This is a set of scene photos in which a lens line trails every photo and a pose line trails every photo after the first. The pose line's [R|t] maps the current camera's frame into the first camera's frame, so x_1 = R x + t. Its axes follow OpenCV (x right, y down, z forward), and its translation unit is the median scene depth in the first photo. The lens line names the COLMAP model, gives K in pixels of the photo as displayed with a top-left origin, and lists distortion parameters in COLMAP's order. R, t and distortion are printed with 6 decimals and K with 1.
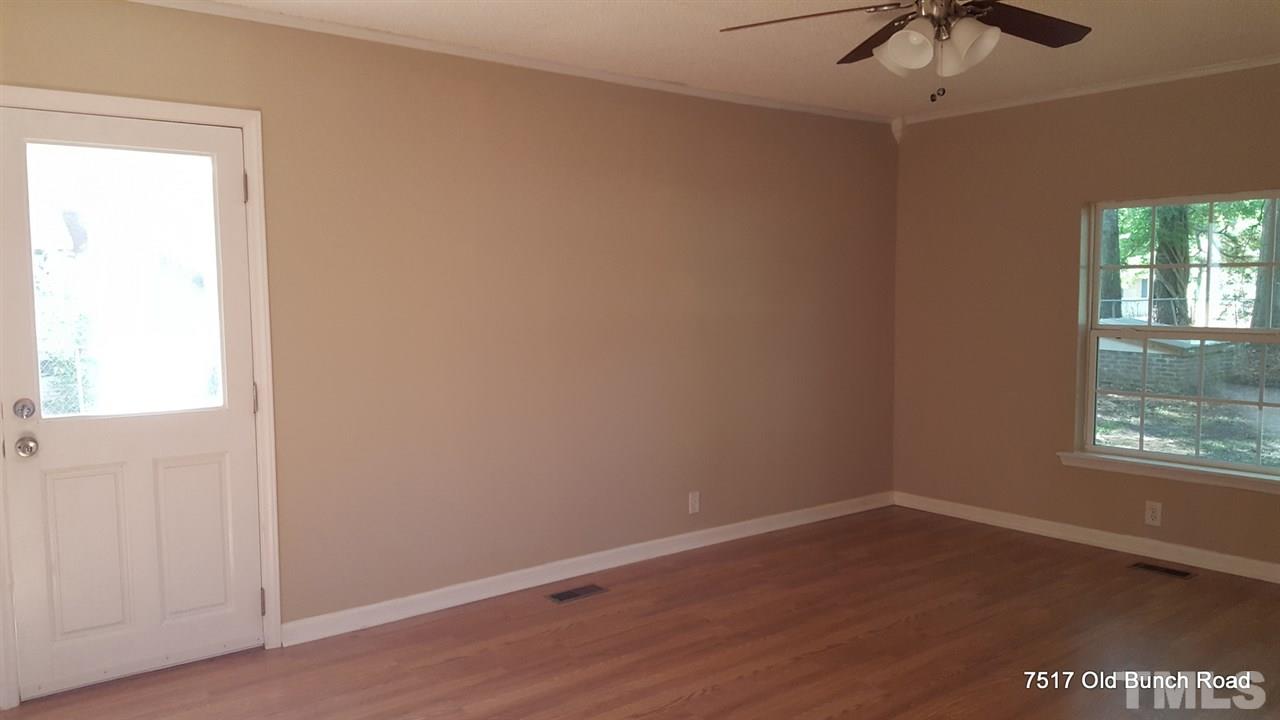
lens RADIAL K [[932.4, 0, 634.6], [0, 932.4, 381.5], [0, 0, 1]] dist [0.104289, -0.161052]
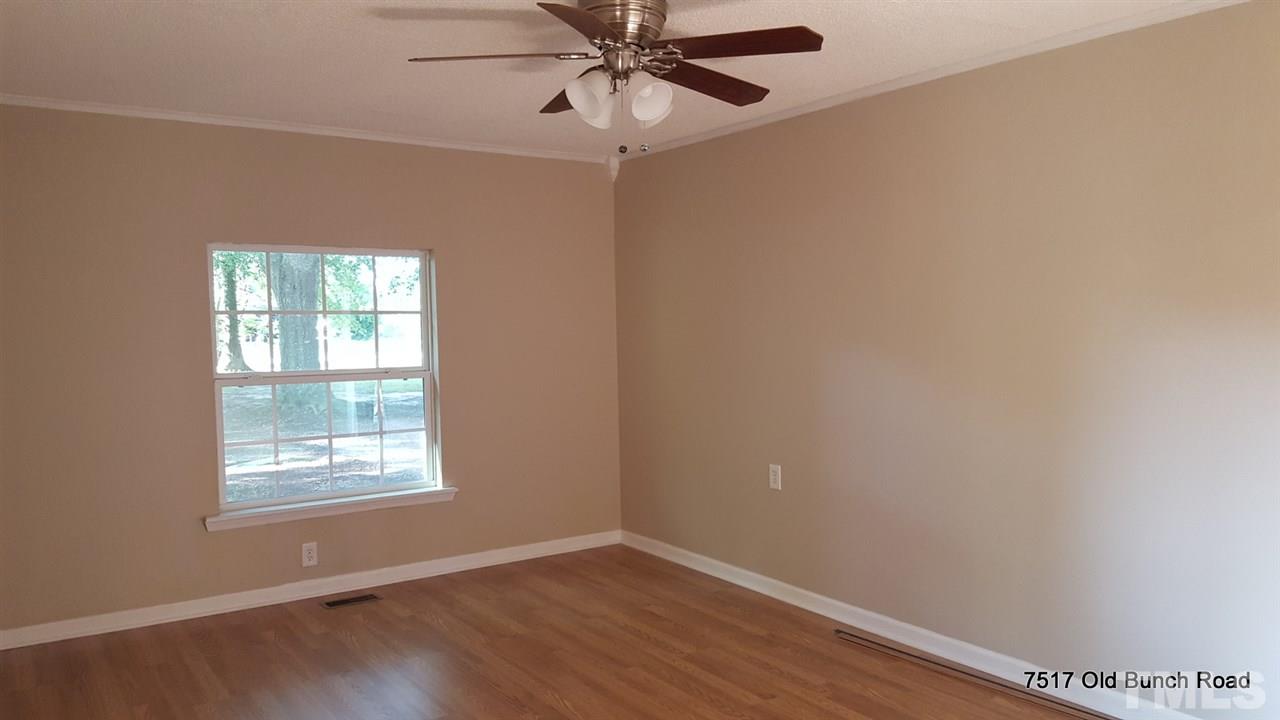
lens RADIAL K [[932.4, 0, 634.6], [0, 932.4, 381.5], [0, 0, 1]] dist [0.104289, -0.161052]
pose [[0.103093, -0.051609, 0.993332, -0.420454], [0.115726, 0.992493, 0.039555, -0.045195], [-0.987917, 0.110876, 0.108291, 0.530616]]
